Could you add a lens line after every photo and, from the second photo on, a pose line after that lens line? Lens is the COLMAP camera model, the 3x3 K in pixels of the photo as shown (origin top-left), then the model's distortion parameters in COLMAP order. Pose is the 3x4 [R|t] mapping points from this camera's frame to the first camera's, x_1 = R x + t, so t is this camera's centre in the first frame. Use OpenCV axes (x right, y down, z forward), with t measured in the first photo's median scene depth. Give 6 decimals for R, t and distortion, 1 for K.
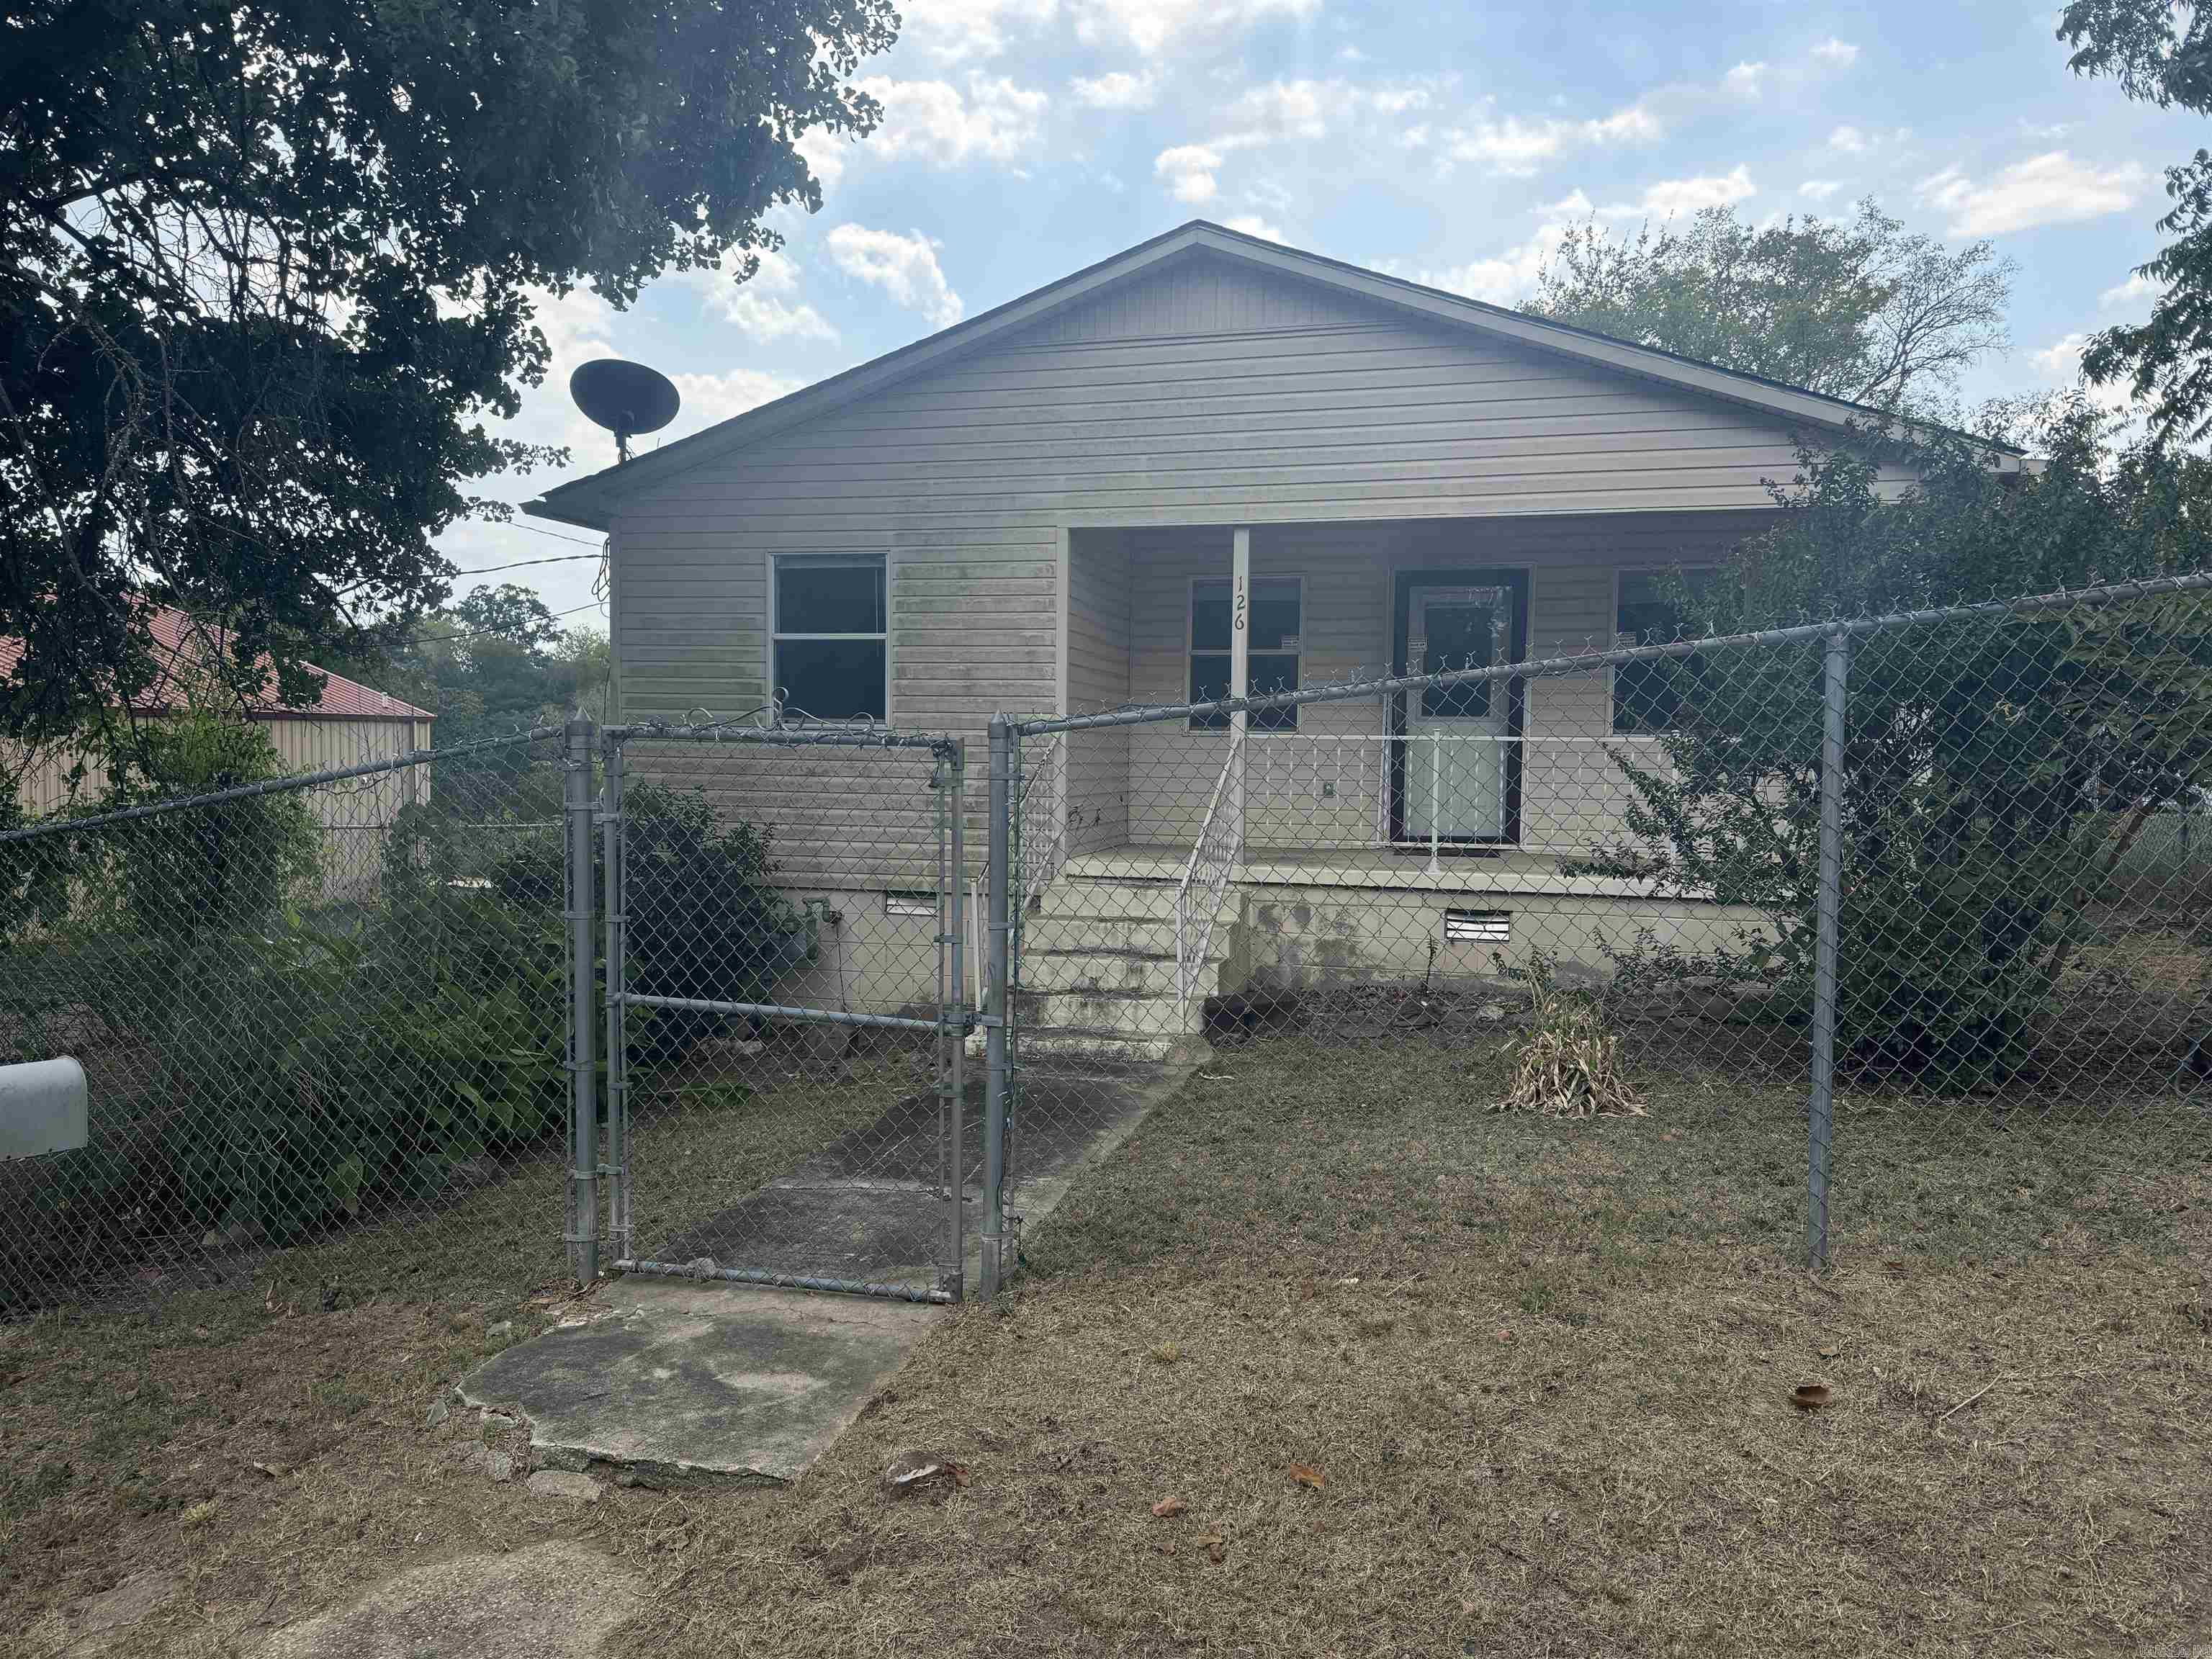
lens RADIAL K [[1547.8, 0, 1106.0], [0, 1547.8, 829.5], [0, 0, 1]] dist [-0.055892, -0.001864]
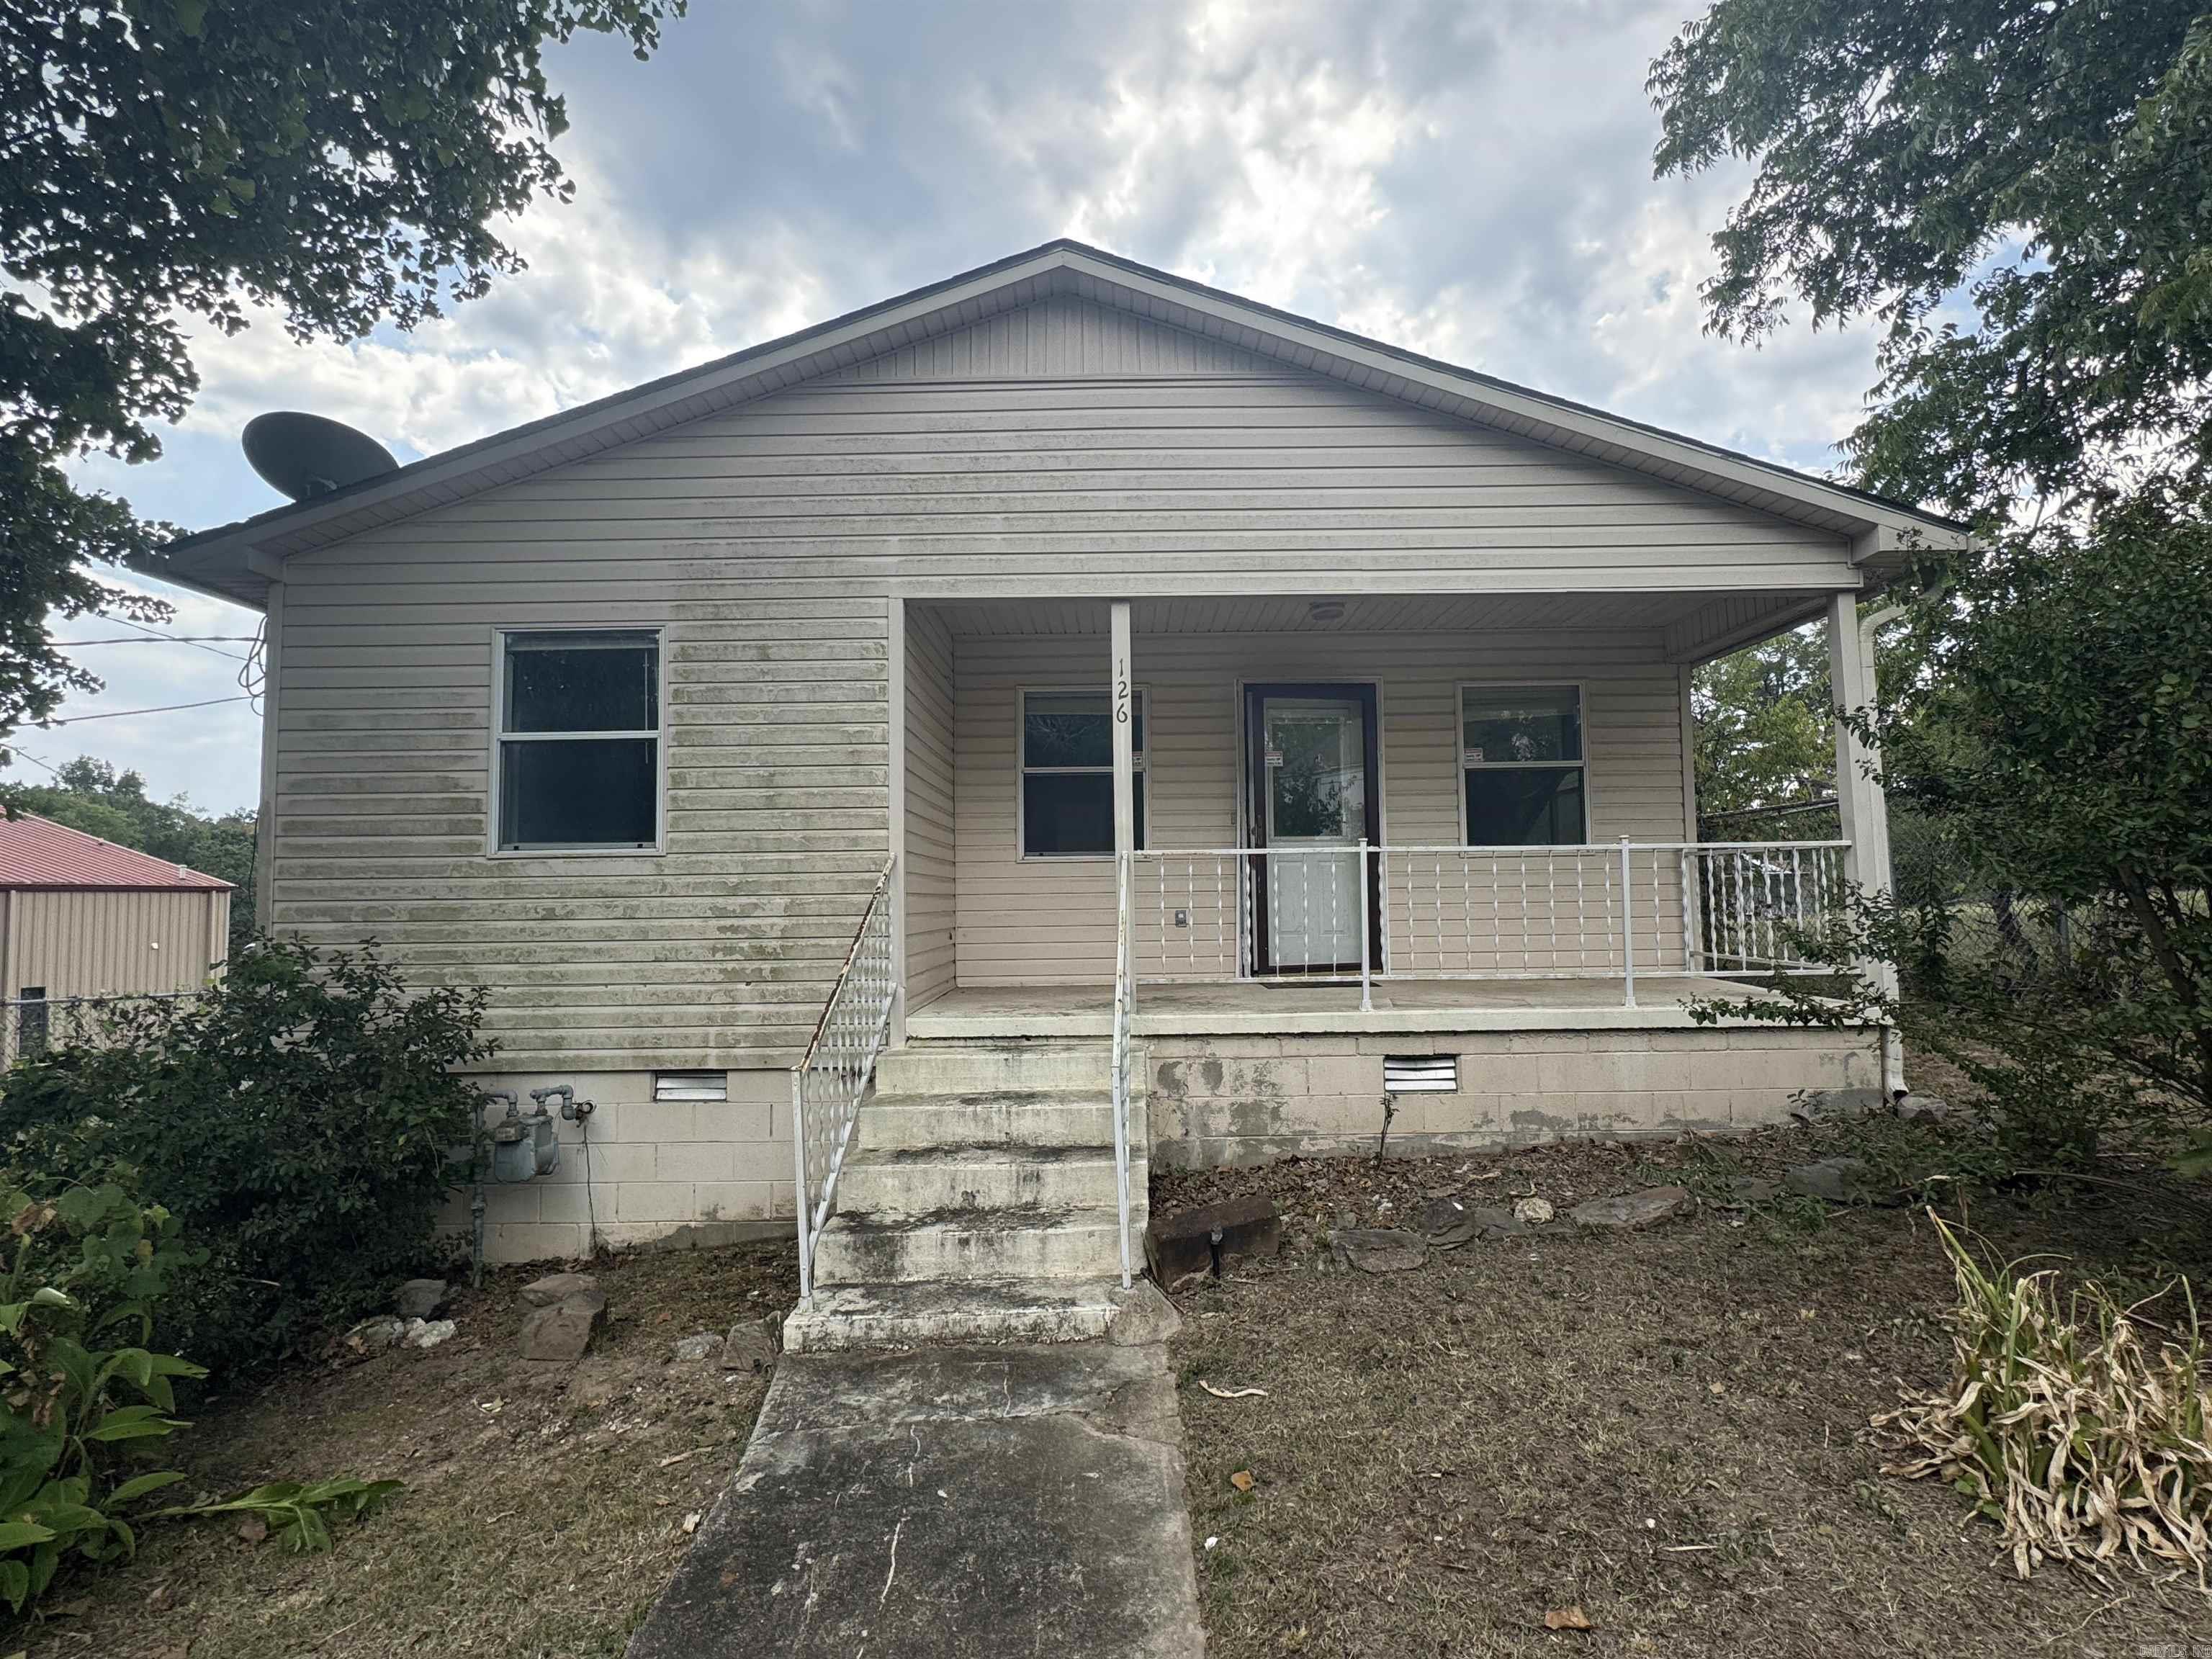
lens RADIAL K [[1034.6, 0, 1106.0], [0, 1034.6, 829.5], [0, 0, 1]] dist [-0.015637, 0.000407]
pose [[0.966494, -0.008541, 0.256549, -0.061001], [0.039738, 0.992376, -0.116665, -0.009484], [-0.253596, 0.122951, 0.959465, 0.469976]]
